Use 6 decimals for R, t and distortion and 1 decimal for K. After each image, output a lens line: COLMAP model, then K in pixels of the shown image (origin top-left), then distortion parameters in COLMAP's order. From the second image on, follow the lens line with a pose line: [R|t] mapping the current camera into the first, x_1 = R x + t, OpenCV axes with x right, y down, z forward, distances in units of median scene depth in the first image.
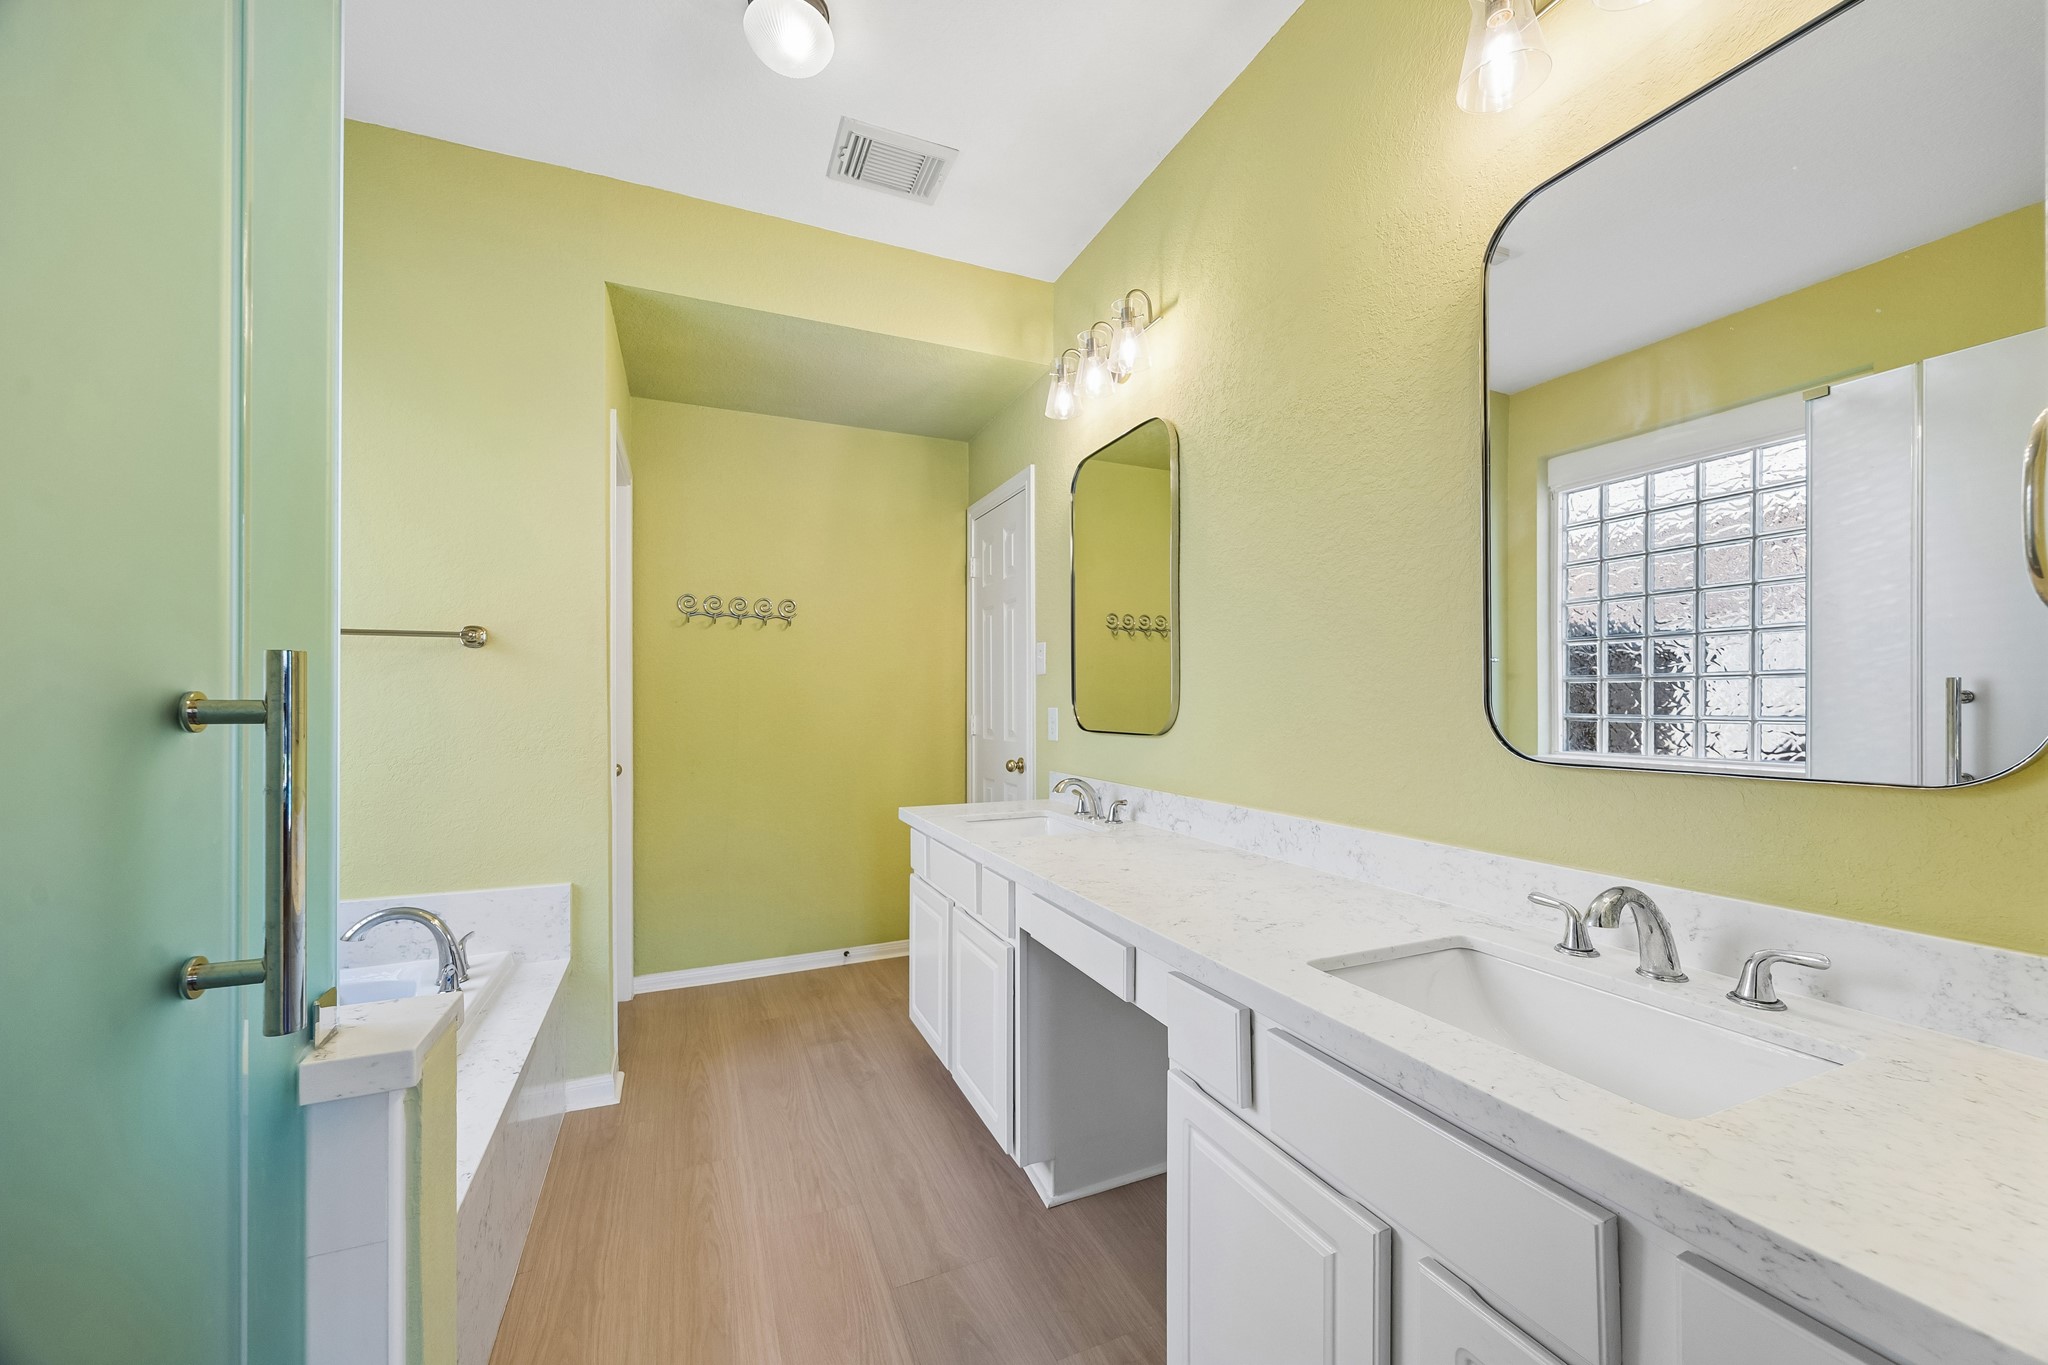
lens RADIAL K [[783.9, 0, 1033.7], [0, 783.9, 694.1], [0, 0, 1]] dist [-0.004469, 0.000037]
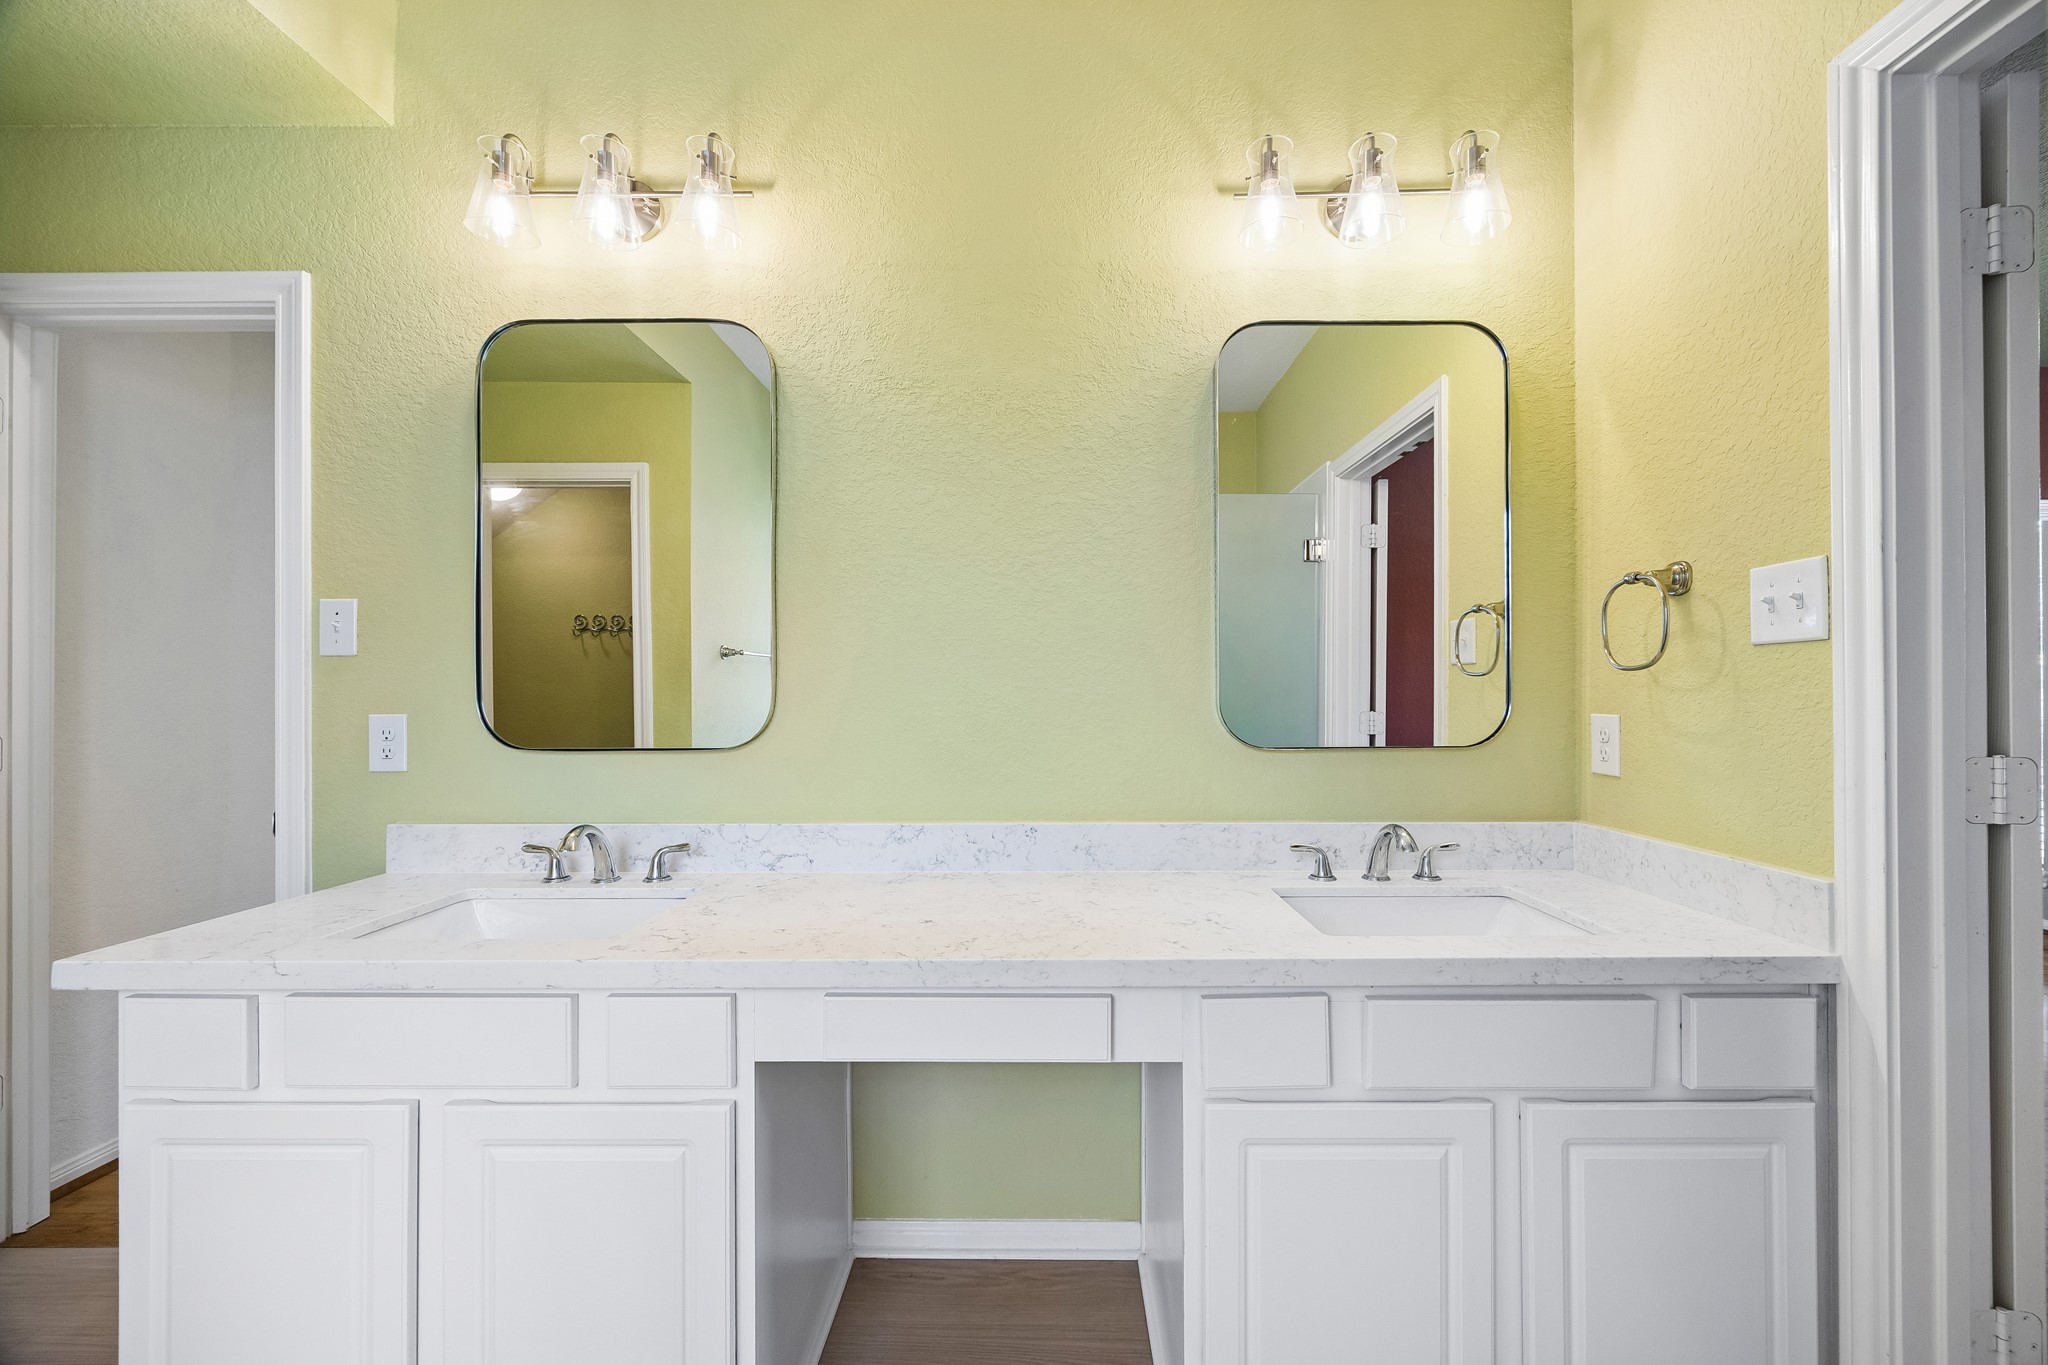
lens RADIAL K [[783.9, 0, 1033.7], [0, 783.9, 694.1], [0, 0, 1]] dist [-0.004469, 0.000037]
pose [[0.412227, 0.009157, 0.911035, -0.493044], [-0.007430, 0.999950, -0.006689, 0.004261], [-0.911051, -0.004012, 0.412274, 0.531460]]
